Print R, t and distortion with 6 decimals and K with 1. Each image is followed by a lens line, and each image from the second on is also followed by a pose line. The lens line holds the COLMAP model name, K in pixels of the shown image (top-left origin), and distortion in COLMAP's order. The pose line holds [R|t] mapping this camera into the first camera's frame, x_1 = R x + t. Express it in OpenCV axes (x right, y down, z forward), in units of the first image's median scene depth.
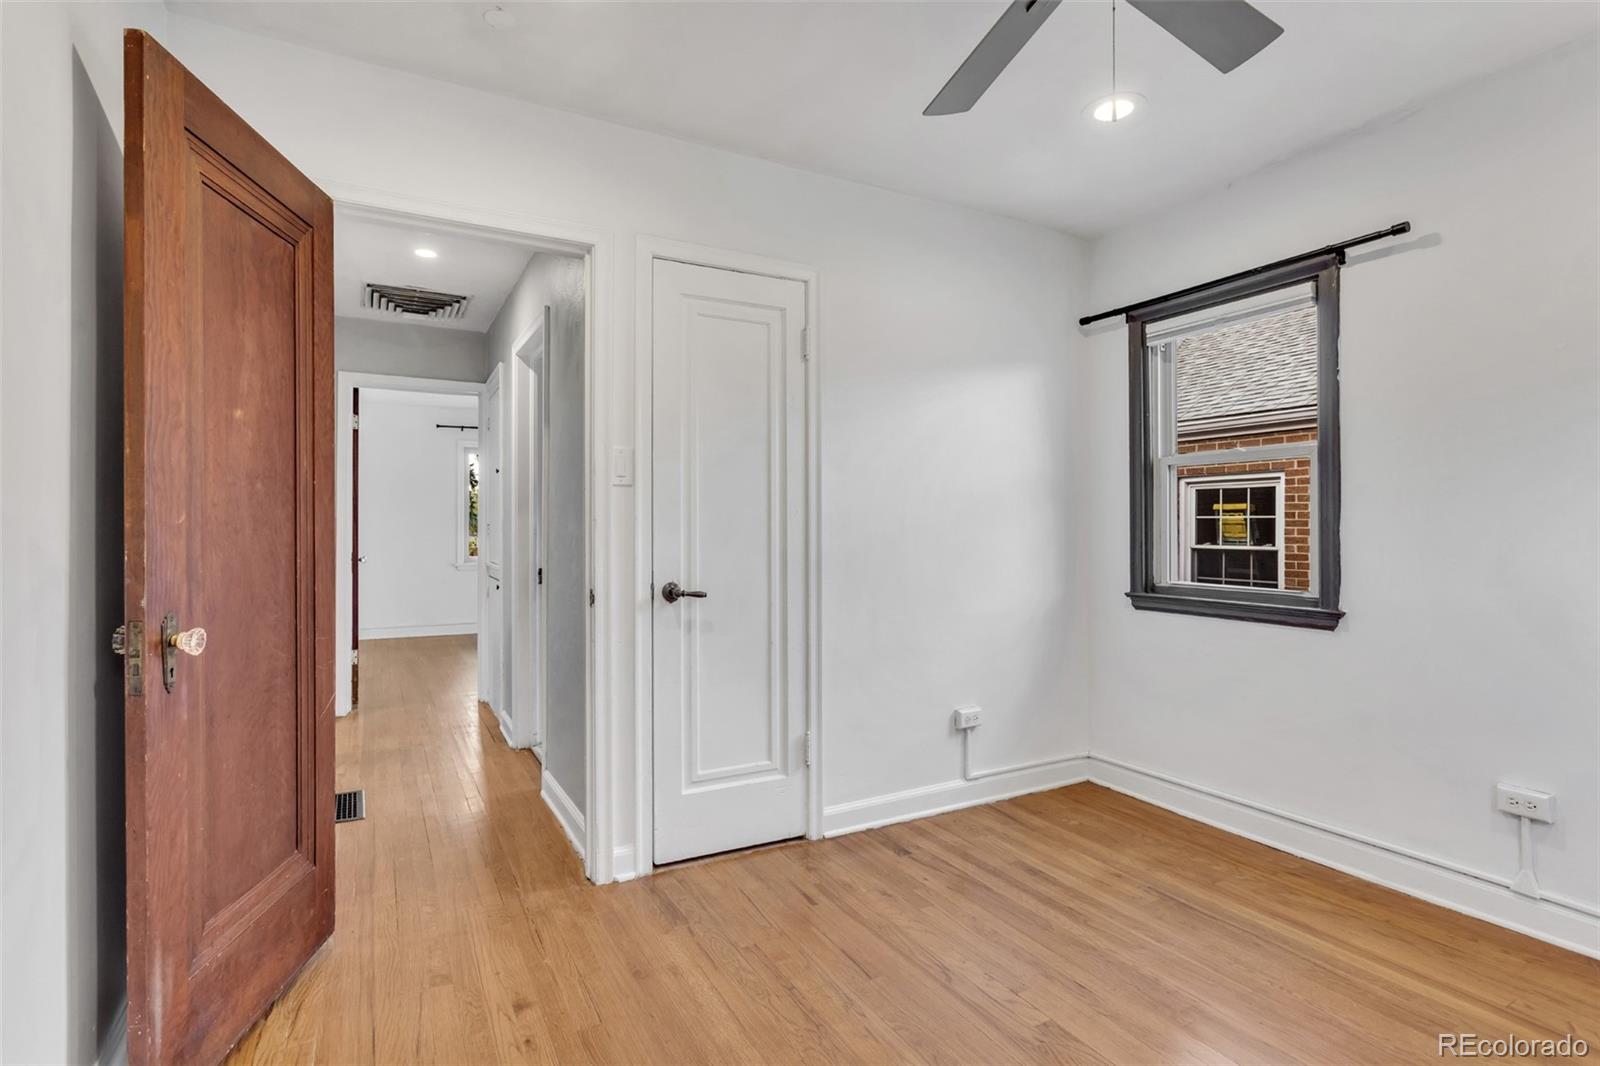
lens RADIAL K [[800.3, 0, 800.5], [0, 800.3, 529.3], [0, 0, 1]] dist [0.001063, 0.002762]
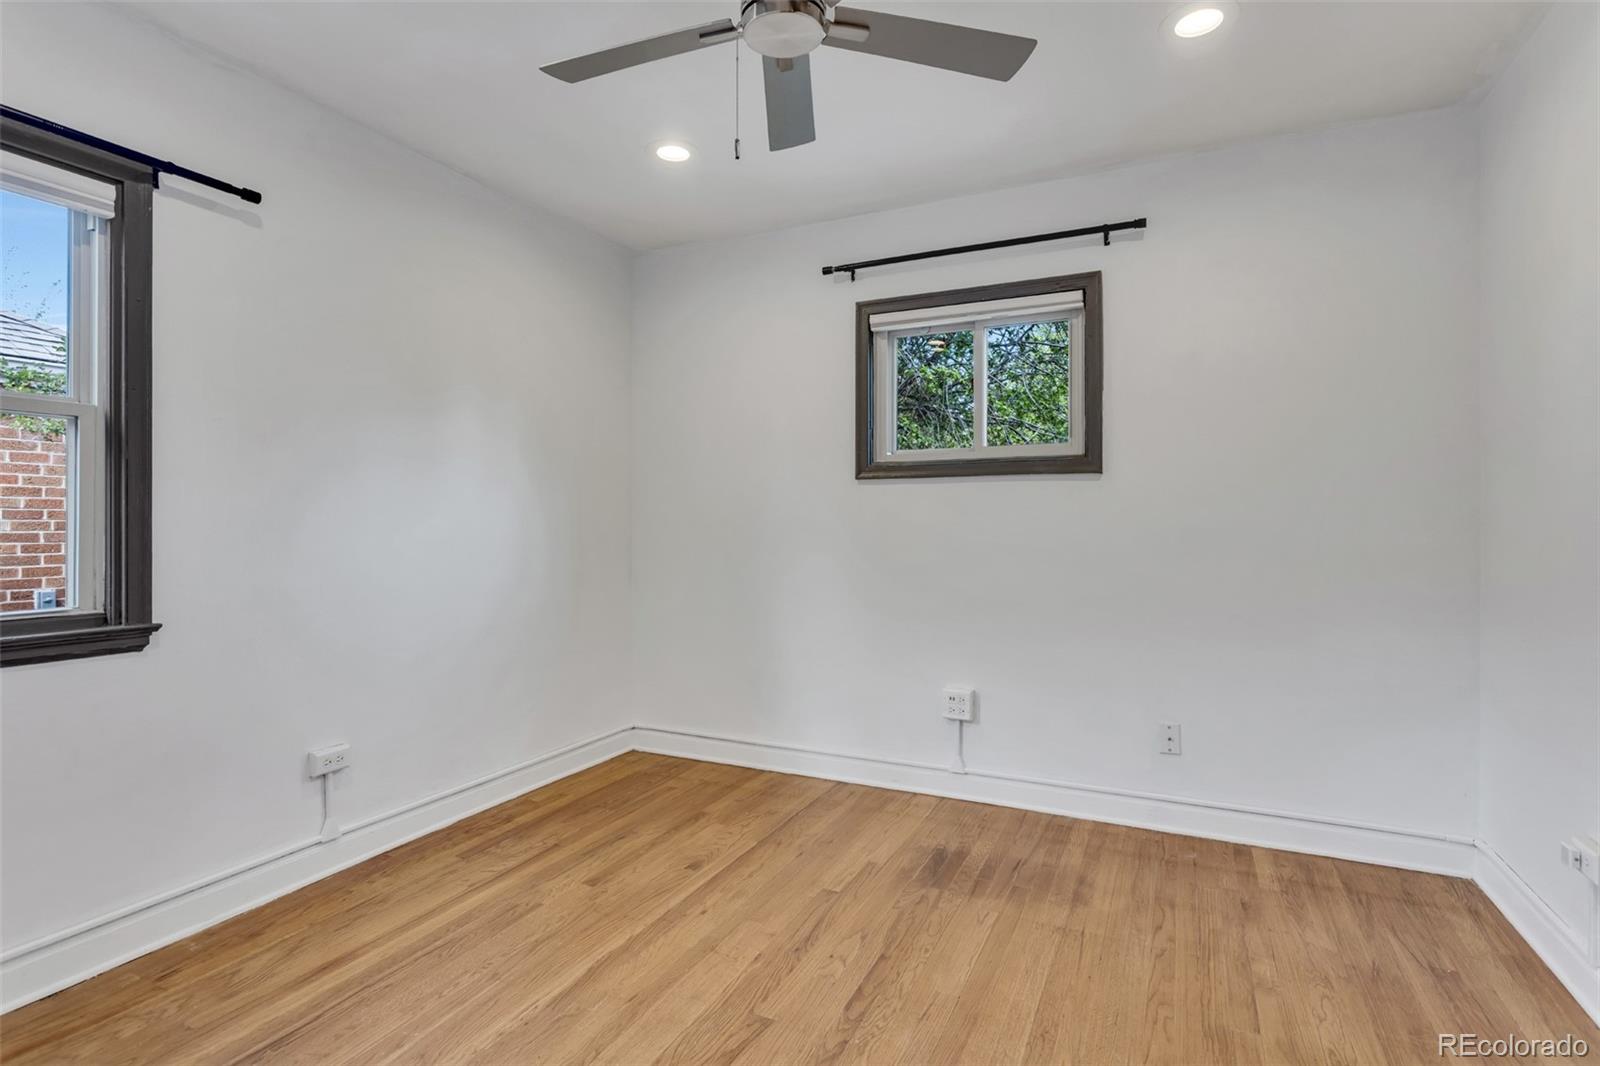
lens RADIAL K [[800.3, 0, 799.1], [0, 800.3, 523.3], [0, 0, 1]] dist [0.001063, 0.002762]
pose [[-0.583932, -0.003000, 0.811797, -0.386315], [0.003860, 0.999972, 0.006472, 0.000413], [-0.811793, 0.006913, -0.583904, 1.059524]]
